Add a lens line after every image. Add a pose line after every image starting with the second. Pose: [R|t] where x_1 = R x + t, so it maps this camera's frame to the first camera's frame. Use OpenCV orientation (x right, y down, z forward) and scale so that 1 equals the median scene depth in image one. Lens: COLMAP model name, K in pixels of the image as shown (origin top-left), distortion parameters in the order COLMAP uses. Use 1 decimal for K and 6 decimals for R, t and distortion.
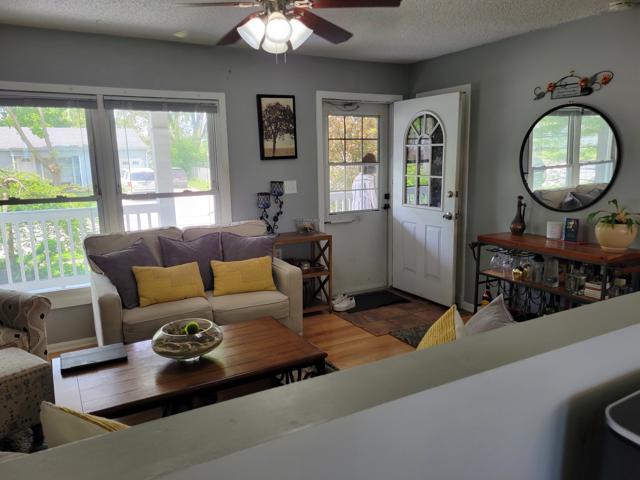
lens RADIAL K [[479.1, 0, 321.2], [0, 479.1, 244.3], [0, 0, 1]] dist [0.058333, -0.038990]
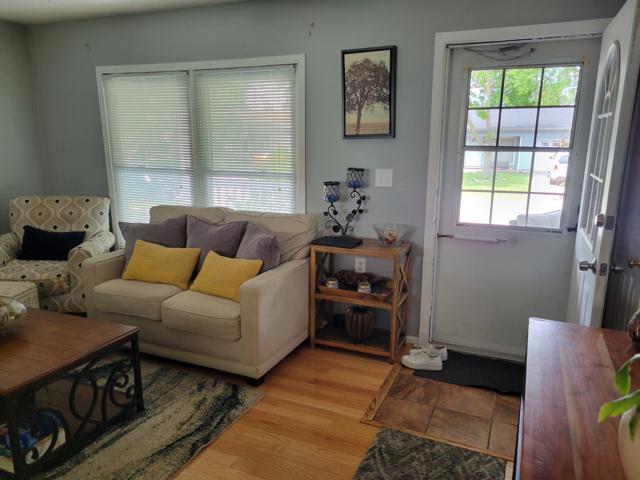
lens RADIAL K [[479.1, 0, 325.8], [0, 479.1, 253.4], [0, 0, 1]] dist [0.058333, -0.038990]
pose [[0.606565, 0.206073, -0.767863, 0.483461], [-0.160339, 0.977686, 0.135726, -0.096325], [0.778698, 0.040792, 0.626072, 0.504061]]
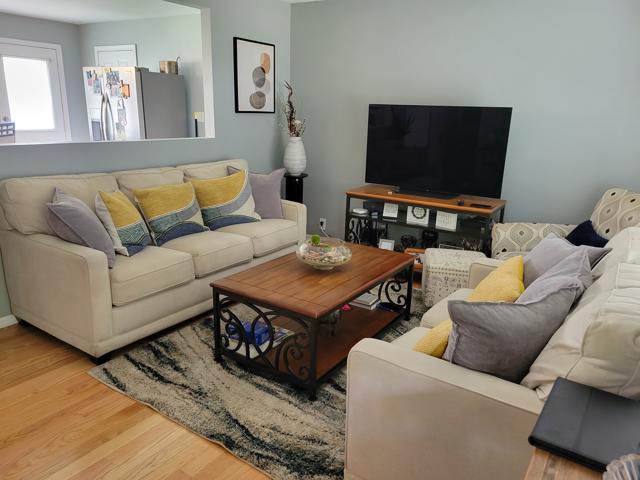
lens RADIAL K [[479.1, 0, 322.4], [0, 479.1, 236.7], [0, 0, 1]] dist [0.058333, -0.038990]
pose [[-0.891646, 0.111281, -0.438844, 0.139518], [-0.091205, 0.905296, 0.414873, -0.190879], [0.443452, 0.409945, -0.797054, 1.079482]]
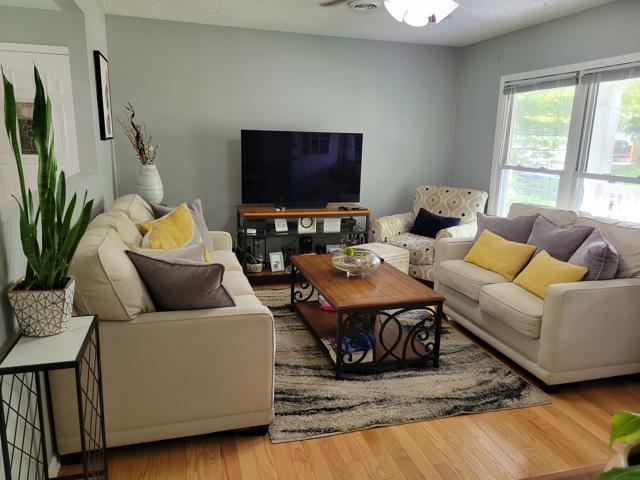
lens RADIAL K [[479.1, 0, 320.1], [0, 479.1, 247.6], [0, 0, 1]] dist [0.058333, -0.038990]
pose [[-0.225847, 0.235316, -0.945315, 0.591816], [-0.189270, 0.941296, 0.279534, -0.119216], [0.955599, 0.242052, -0.168050, 0.622927]]
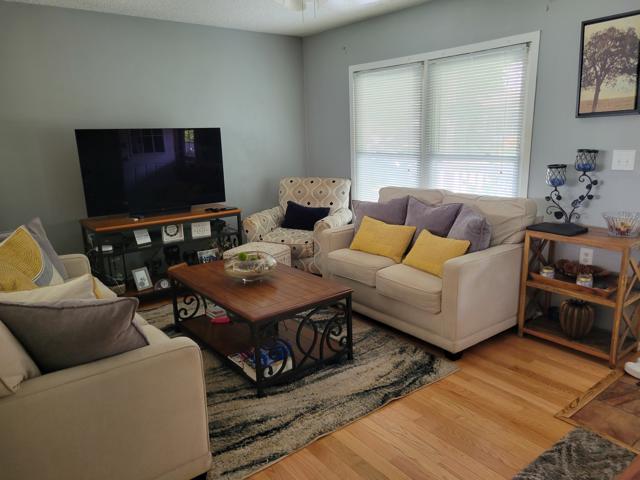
lens RADIAL K [[479.1, 0, 329.9], [0, 479.1, 248.1], [0, 0, 1]] dist [0.058333, -0.038990]
pose [[0.155629, 0.255061, -0.954318, 0.549015], [-0.150061, 0.960982, 0.232370, -0.103021], [0.976351, 0.107043, 0.187831, 0.530274]]
